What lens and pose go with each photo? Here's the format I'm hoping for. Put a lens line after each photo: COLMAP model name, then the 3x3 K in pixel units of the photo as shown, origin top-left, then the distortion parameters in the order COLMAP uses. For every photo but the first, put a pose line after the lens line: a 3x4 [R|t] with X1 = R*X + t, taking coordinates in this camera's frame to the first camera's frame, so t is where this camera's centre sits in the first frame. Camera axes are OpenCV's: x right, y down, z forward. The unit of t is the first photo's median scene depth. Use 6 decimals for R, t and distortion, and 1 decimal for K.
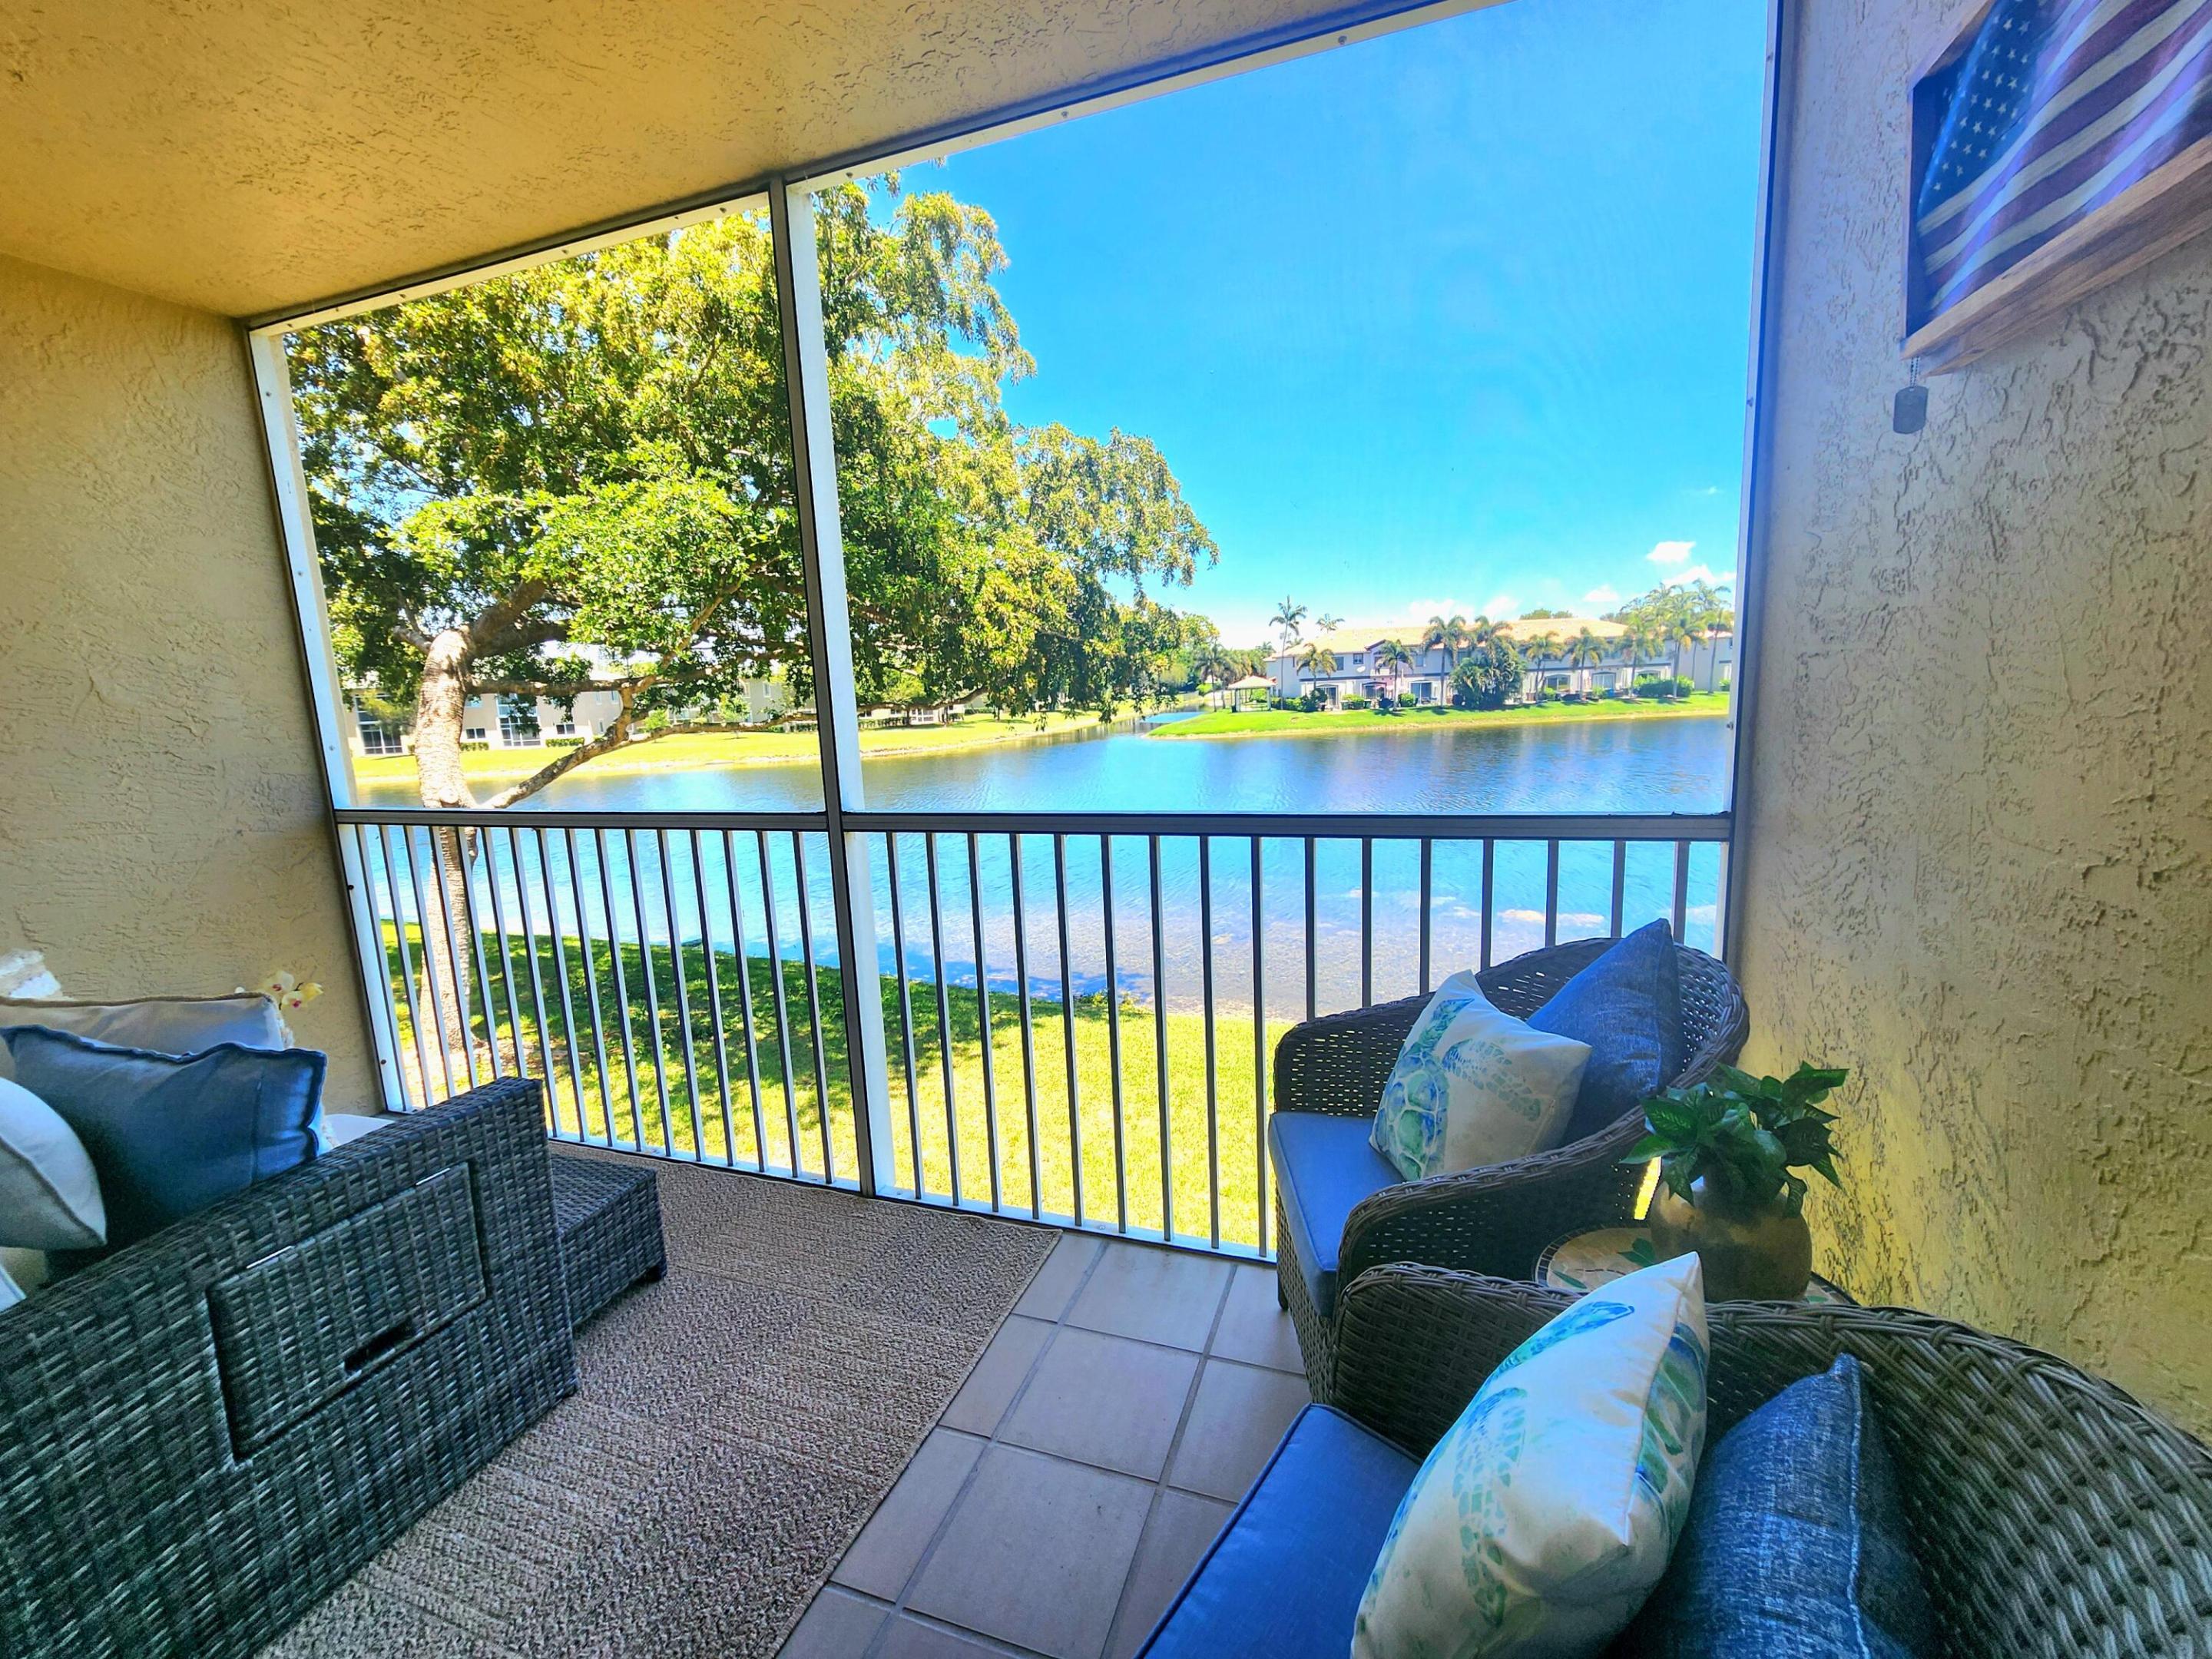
lens RADIAL K [[909.5, 0, 1102.0], [0, 909.5, 828.9], [0, 0, 1]] dist [-0.001076, 0.000981]
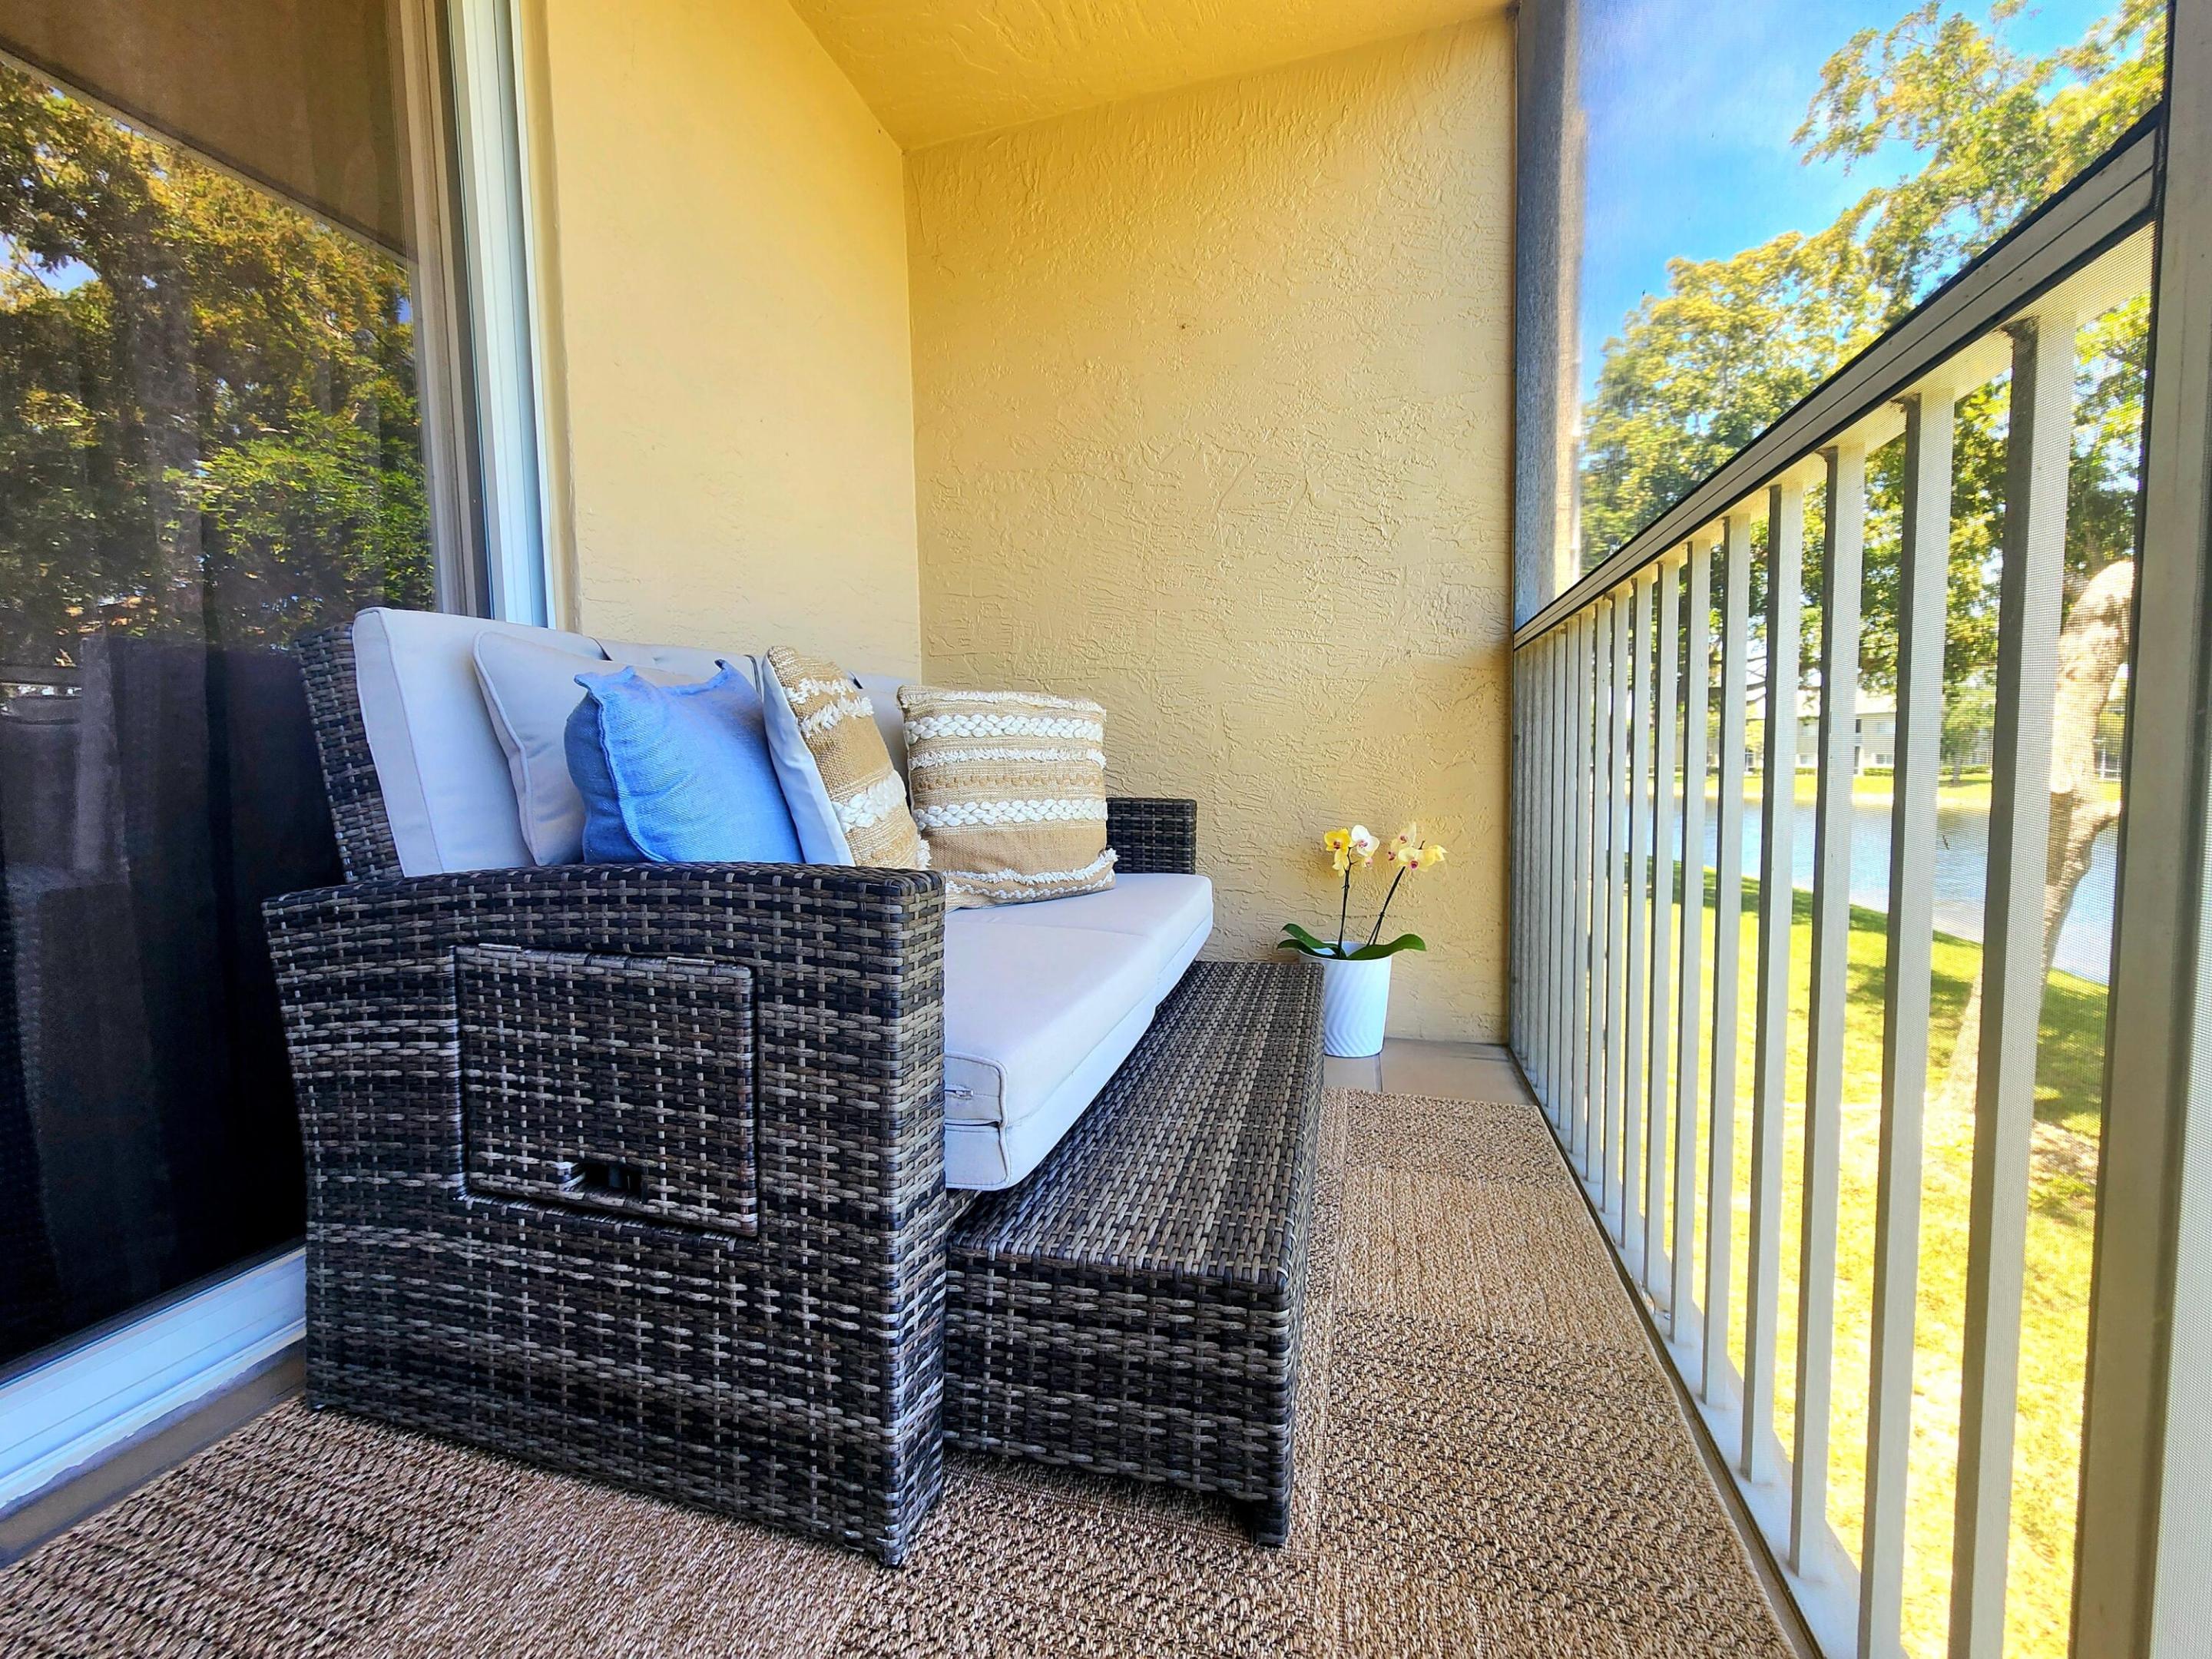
lens RADIAL K [[908.5, 0, 1099.1], [0, 908.5, 825.7], [0, 0, 1]] dist [-0.002796, -0.000037]
pose [[0.058425, 0.114831, -0.991665, -0.110698], [-0.140781, 0.984383, 0.105694, 0.130484], [0.988315, 0.133432, 0.073678, 0.762772]]
